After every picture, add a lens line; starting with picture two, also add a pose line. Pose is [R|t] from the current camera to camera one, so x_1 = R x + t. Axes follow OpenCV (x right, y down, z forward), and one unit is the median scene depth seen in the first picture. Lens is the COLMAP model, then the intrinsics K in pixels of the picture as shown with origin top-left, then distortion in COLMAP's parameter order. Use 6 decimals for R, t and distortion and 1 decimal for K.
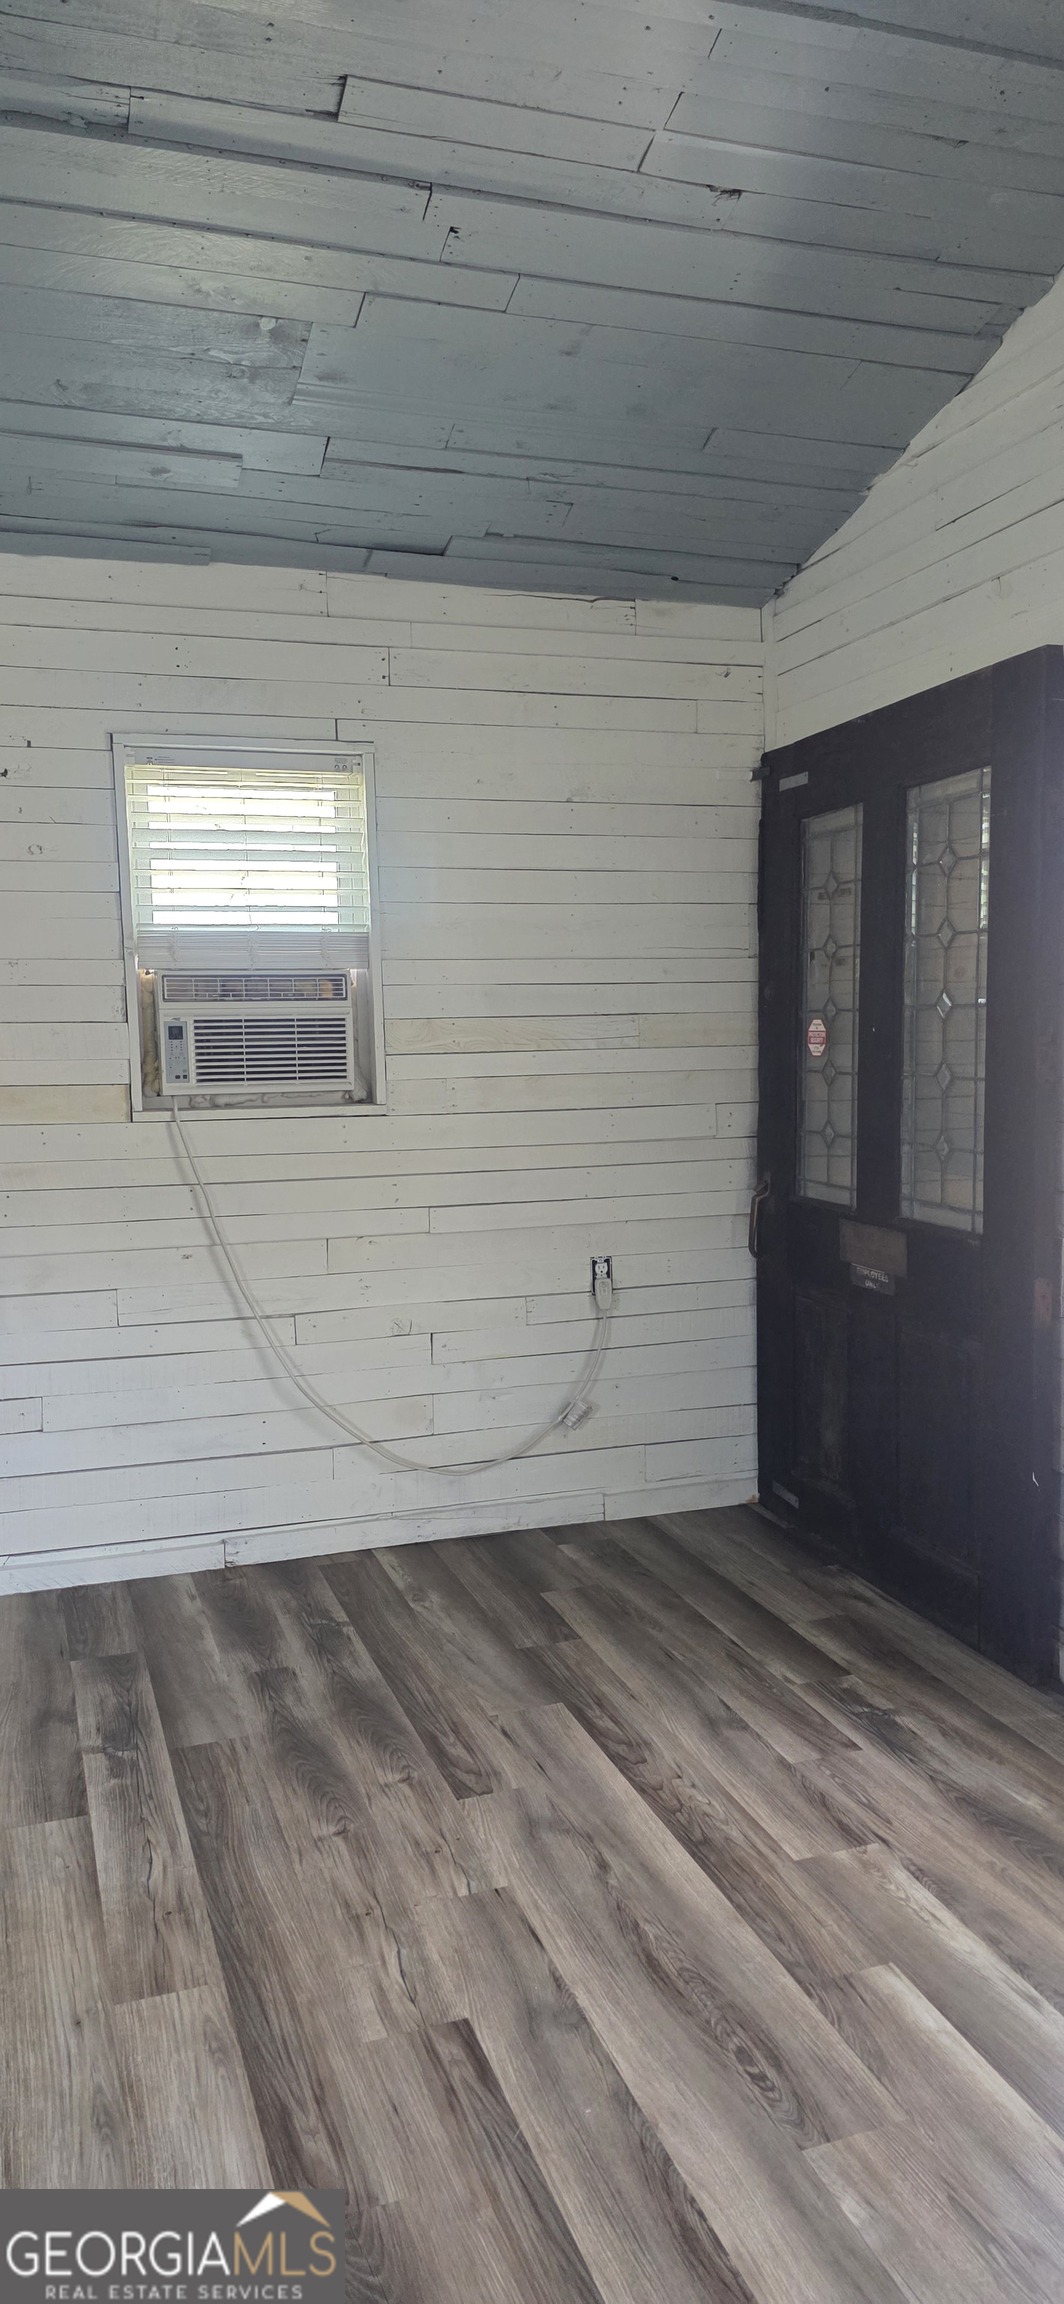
lens RADIAL K [[1532.7, 0, 532.0], [0, 1532.7, 1152.0], [0, 0, 1]] dist [0.032813, -0.002750]
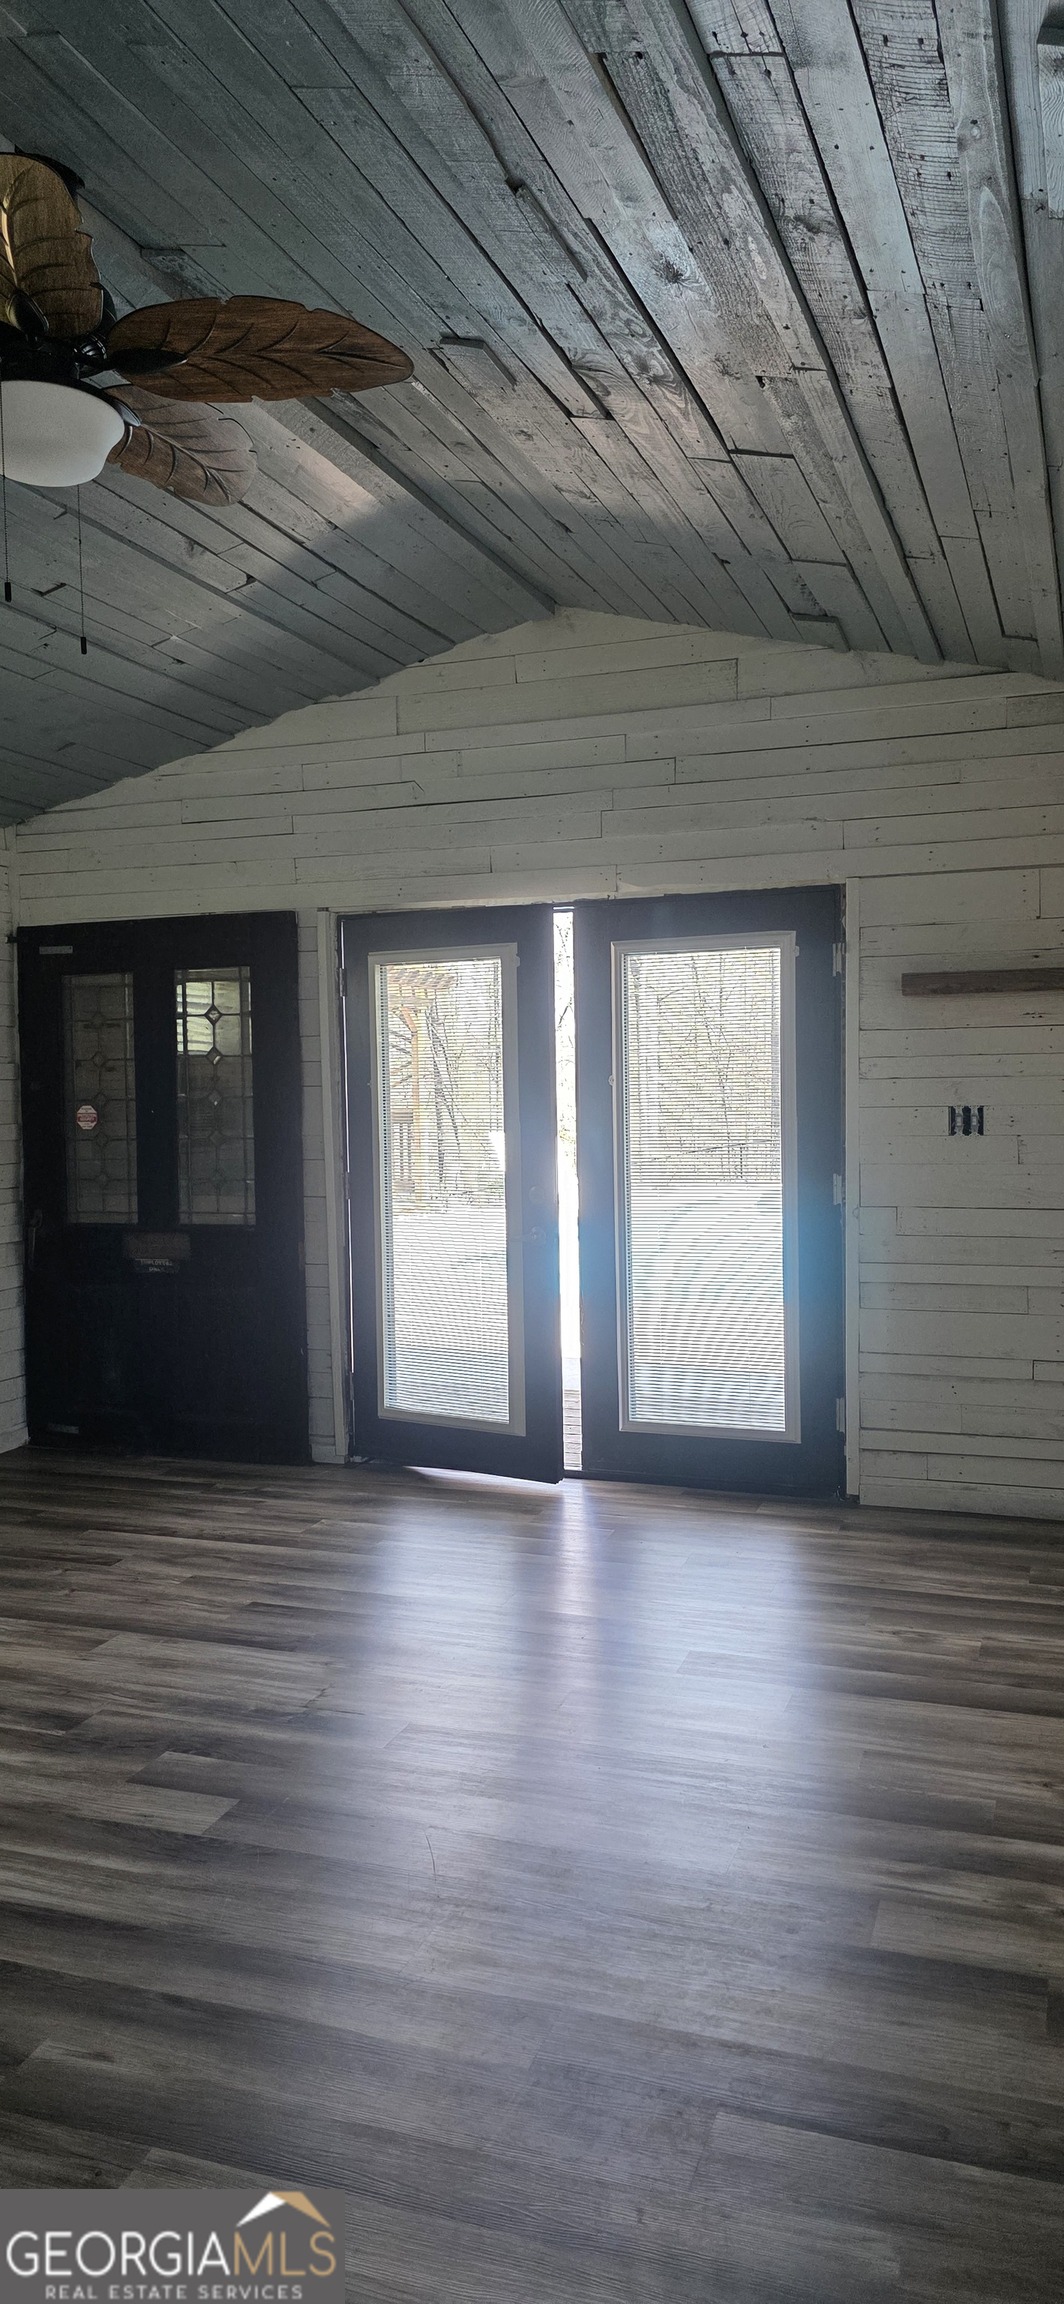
lens RADIAL K [[1531.2, 0, 532.0], [0, 1531.2, 1152.0], [0, 0, 1]] dist [-0.001448, -0.000143]
pose [[0.626539, -0.023536, 0.779035, -0.880006], [0.073541, 0.996870, -0.029029, 0.044440], [-0.775913, 0.075479, 0.626308, -0.364319]]
